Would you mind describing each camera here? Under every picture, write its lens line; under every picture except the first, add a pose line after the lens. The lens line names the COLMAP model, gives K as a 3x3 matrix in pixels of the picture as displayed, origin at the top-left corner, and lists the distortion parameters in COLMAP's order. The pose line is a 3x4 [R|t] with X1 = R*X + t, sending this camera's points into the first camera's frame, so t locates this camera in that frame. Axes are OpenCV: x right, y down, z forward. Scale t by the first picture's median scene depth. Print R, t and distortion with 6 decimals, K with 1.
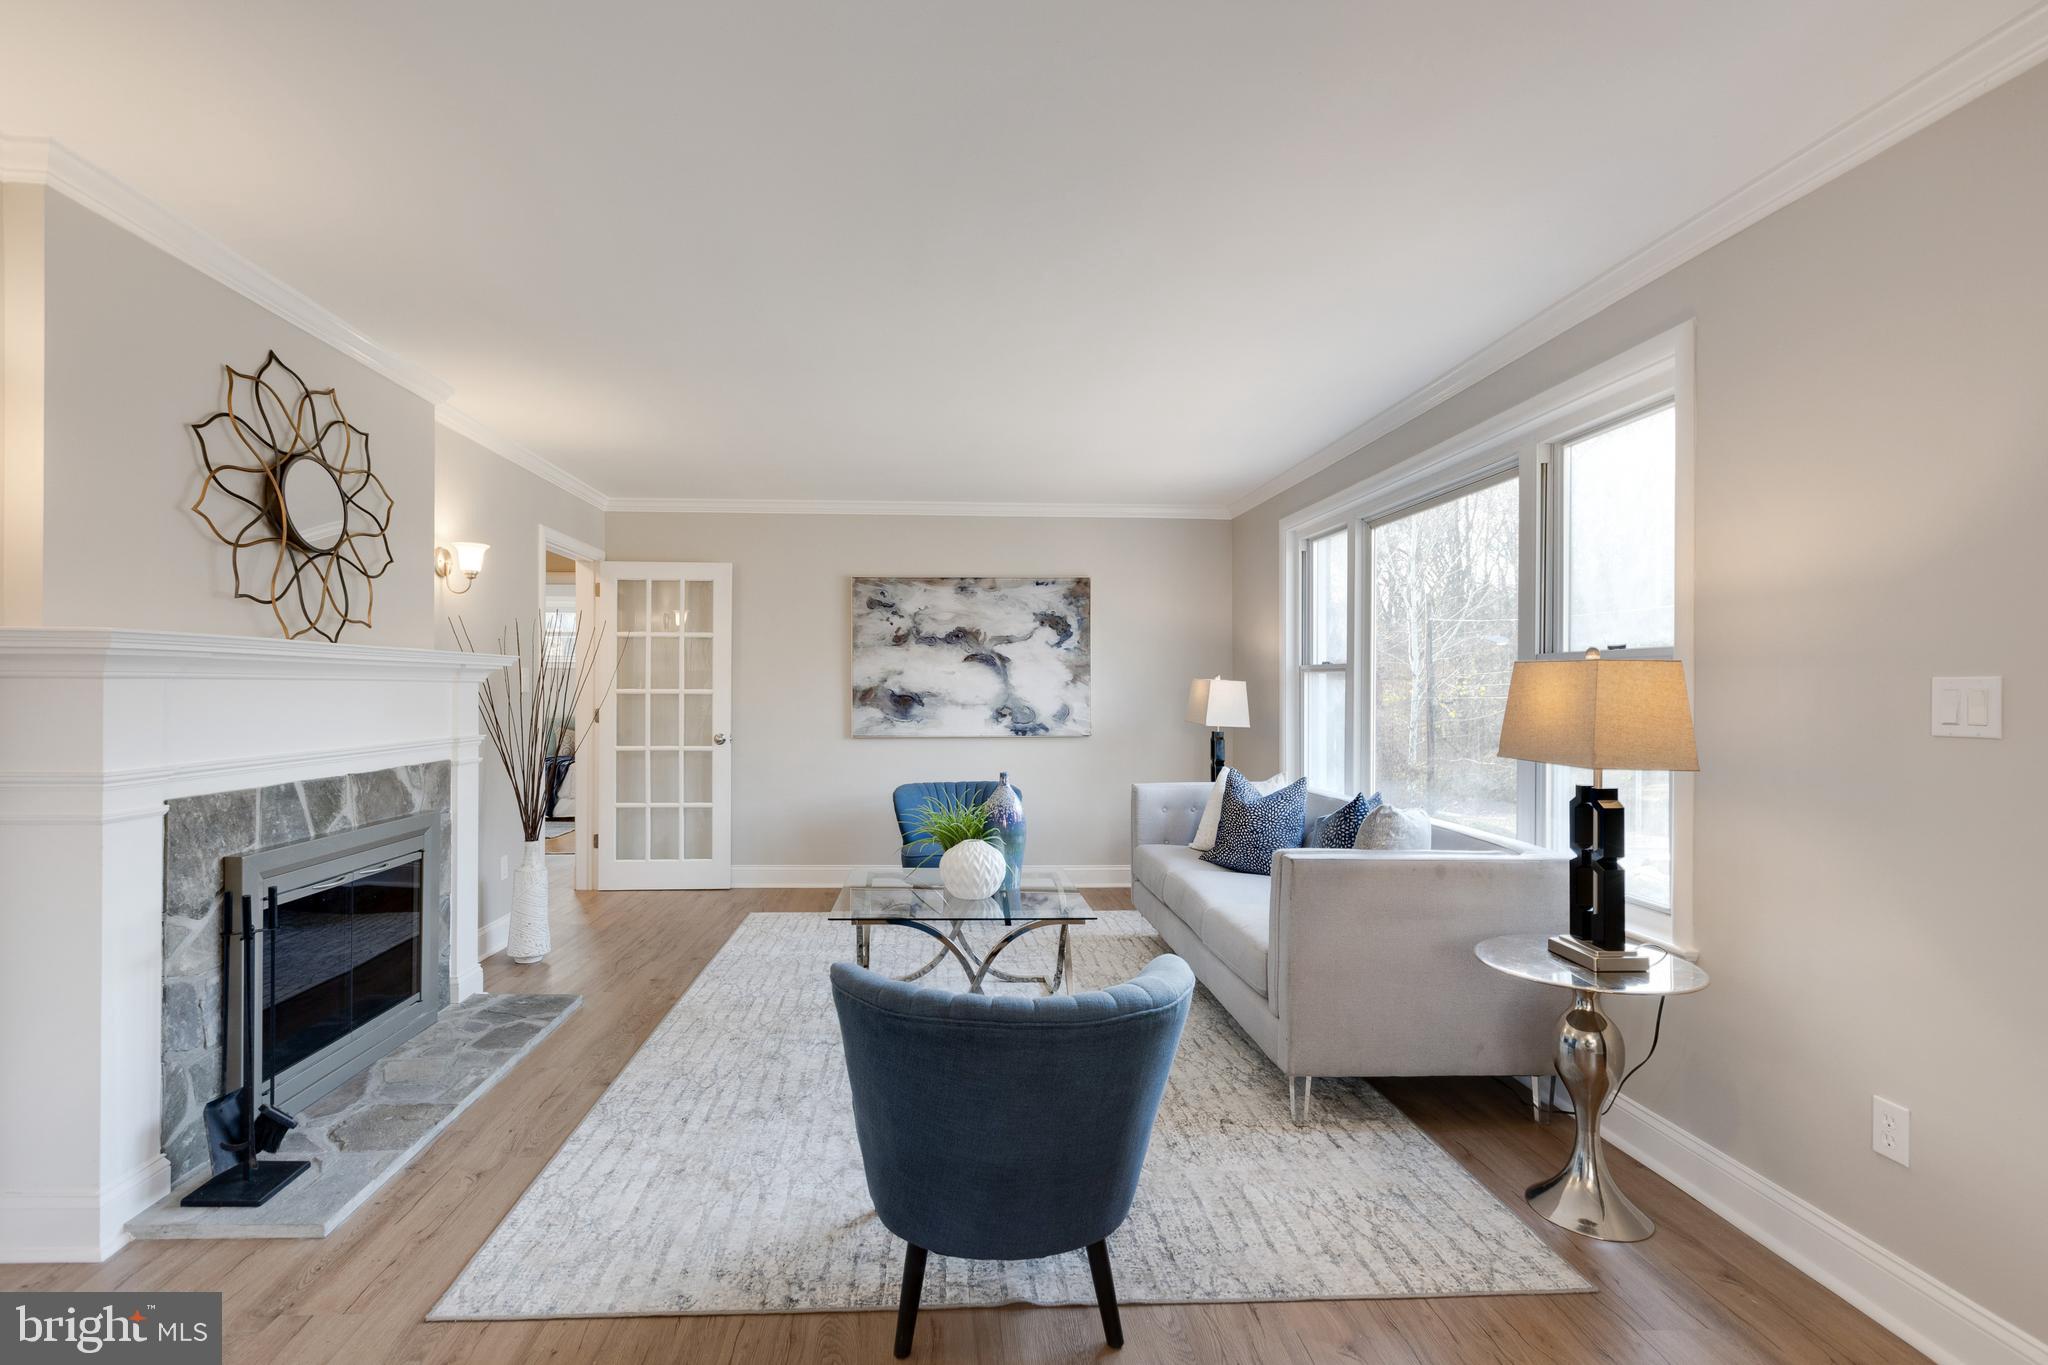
lens RADIAL K [[918.0, 0, 937.3], [0, 918.0, 670.8], [0, 0, 1]] dist [0.003497, -0.001162]
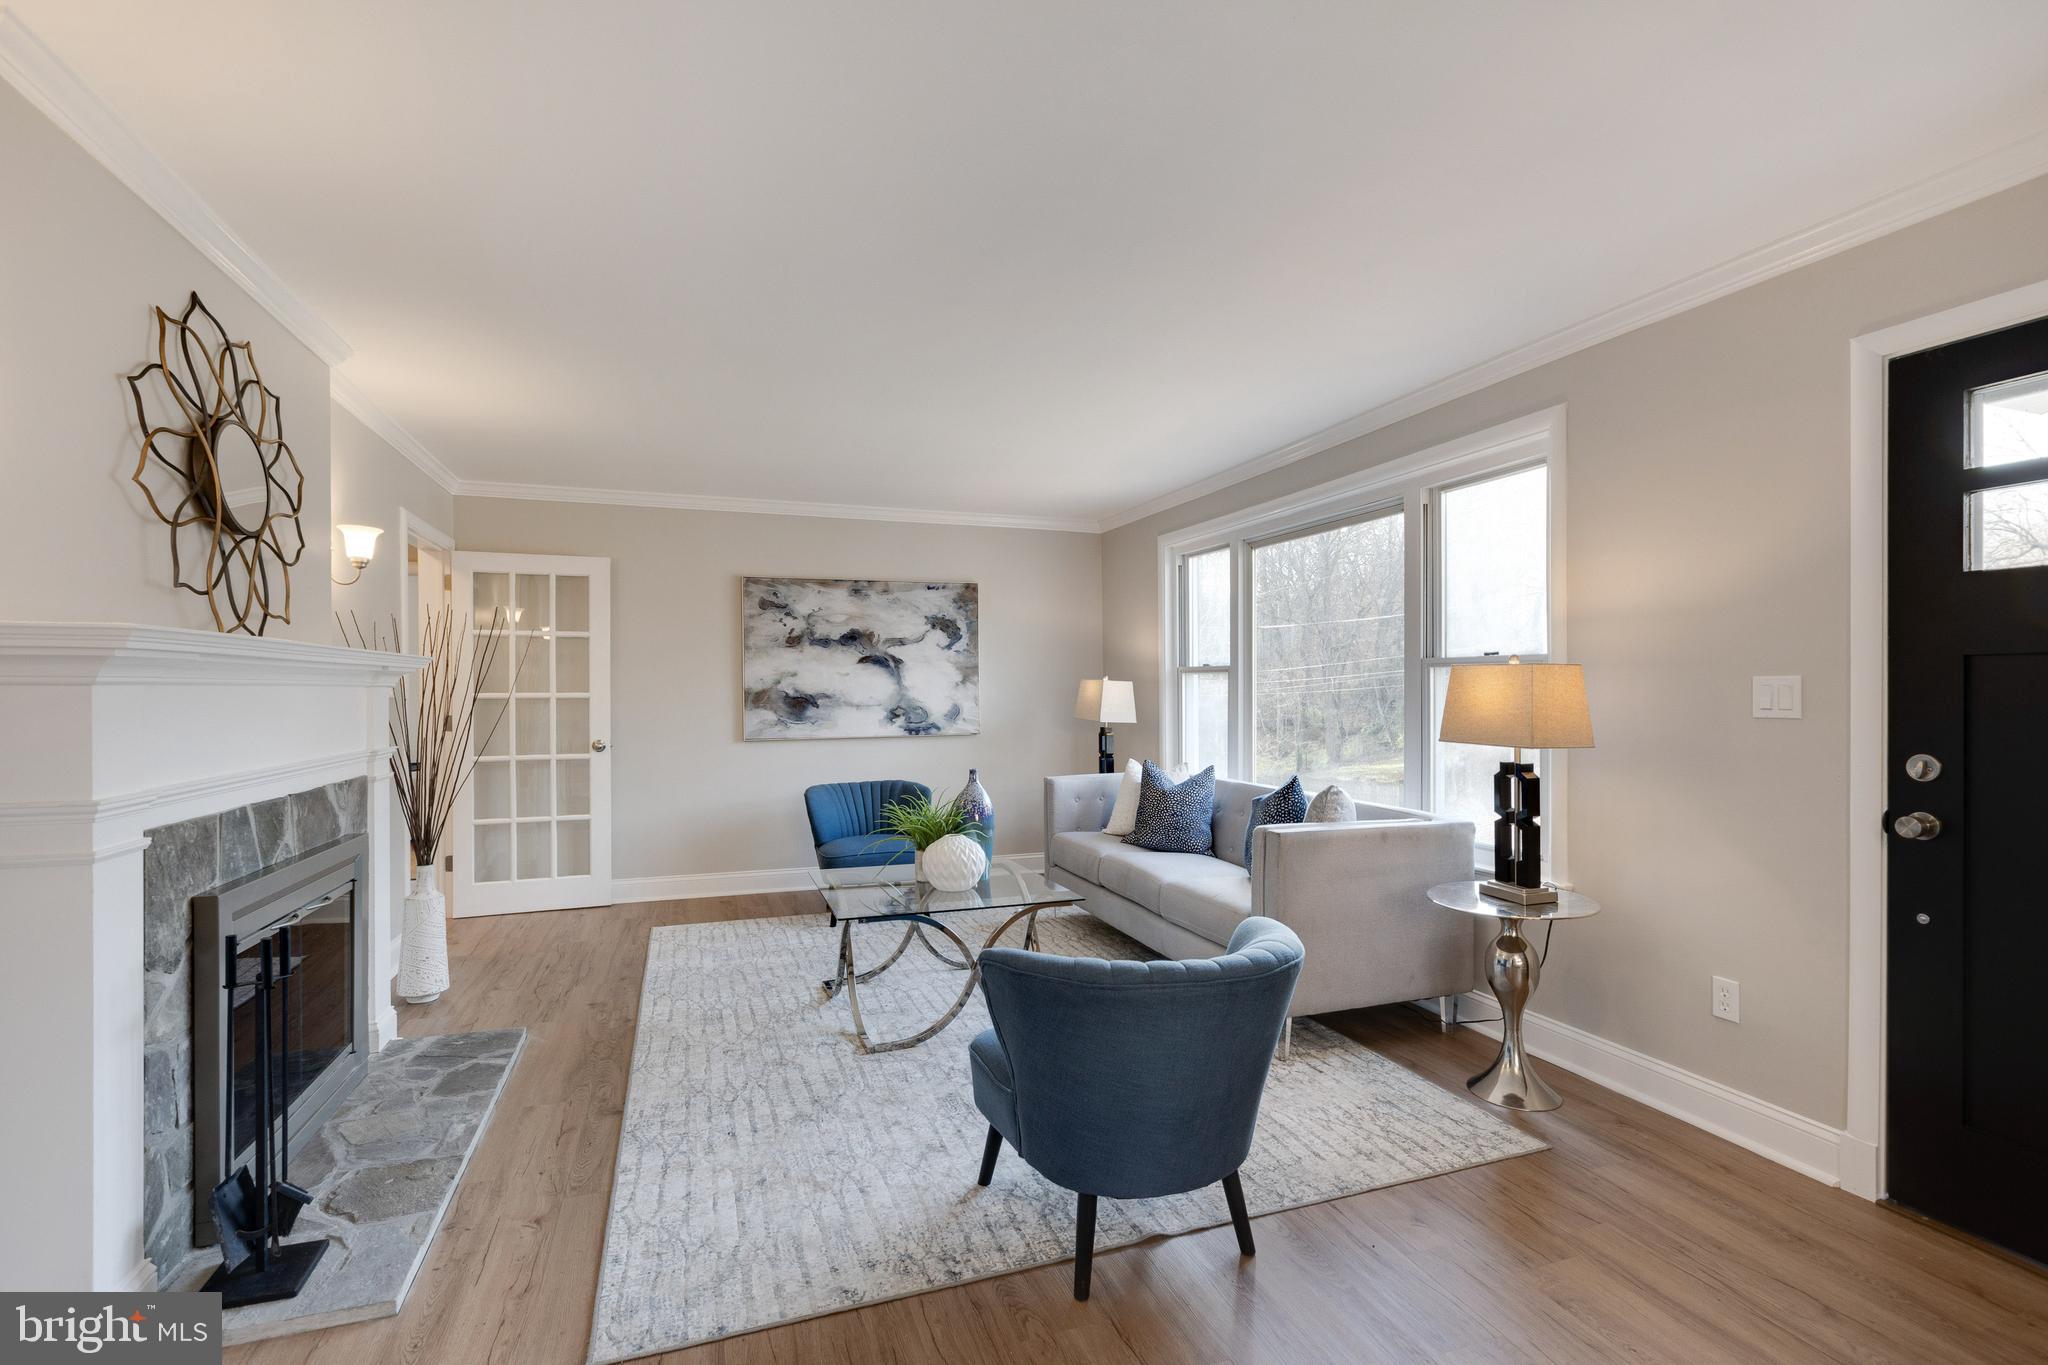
lens RADIAL K [[918.0, 0, 970.4], [0, 918.0, 673.5], [0, 0, 1]] dist [0.003497, -0.001162]
pose [[0.957184, -0.002377, 0.289470, -0.314994], [0.001762, 0.999996, 0.002384, -0.002003], [-0.289475, -0.001772, 0.957184, -0.006094]]
